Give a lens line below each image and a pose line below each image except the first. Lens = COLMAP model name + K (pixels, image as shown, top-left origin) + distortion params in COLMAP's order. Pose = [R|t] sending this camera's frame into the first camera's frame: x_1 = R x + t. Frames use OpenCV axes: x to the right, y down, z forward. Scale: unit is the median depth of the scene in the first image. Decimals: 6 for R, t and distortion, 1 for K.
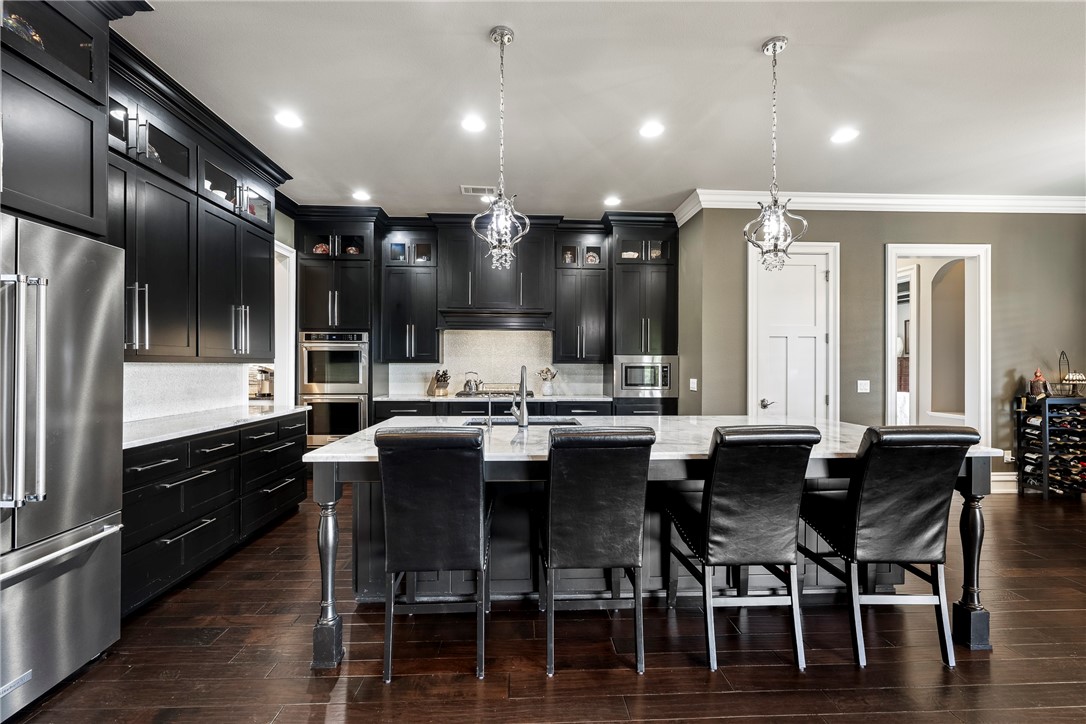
lens RADIAL K [[448.8, 0, 542.1], [0, 448.8, 365.2], [0, 0, 1]] dist [0.001620, 0.000023]
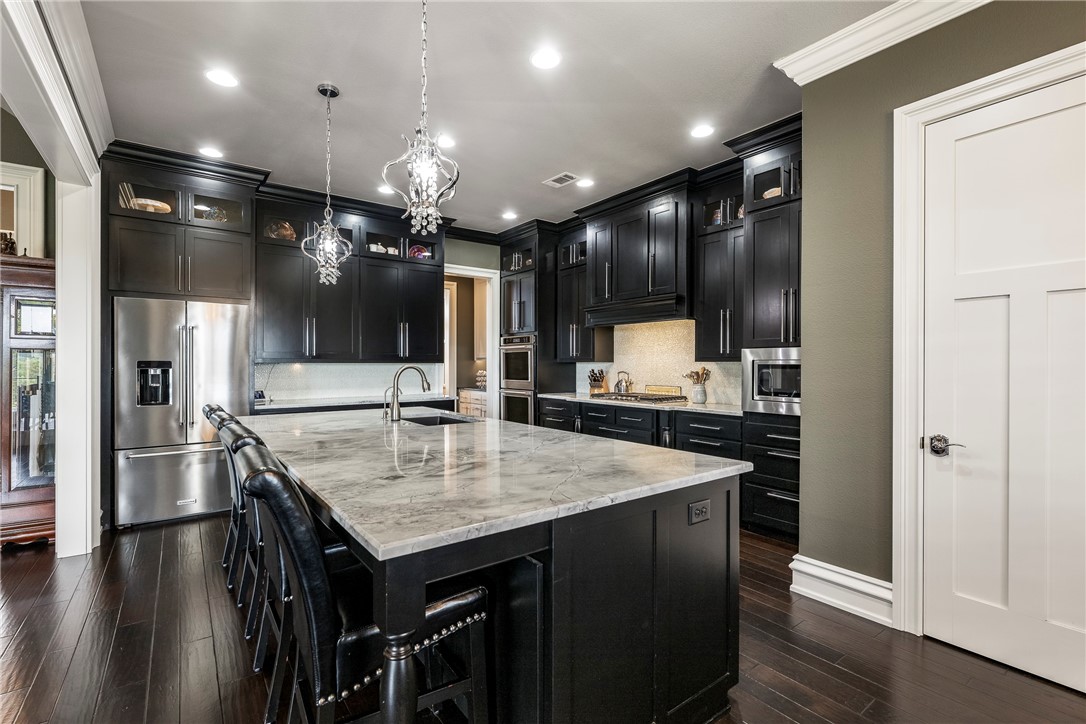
lens RADIAL K [[498.4, 0, 541.1], [0, 498.4, 361.8], [0, 0, 1]] dist [-0.000730, 0.000397]
pose [[0.544049, -0.006260, -0.839030, 0.651401], [0.000680, 0.999975, -0.007019, 0.003316], [0.839053, 0.003248, 0.544039, 0.350530]]
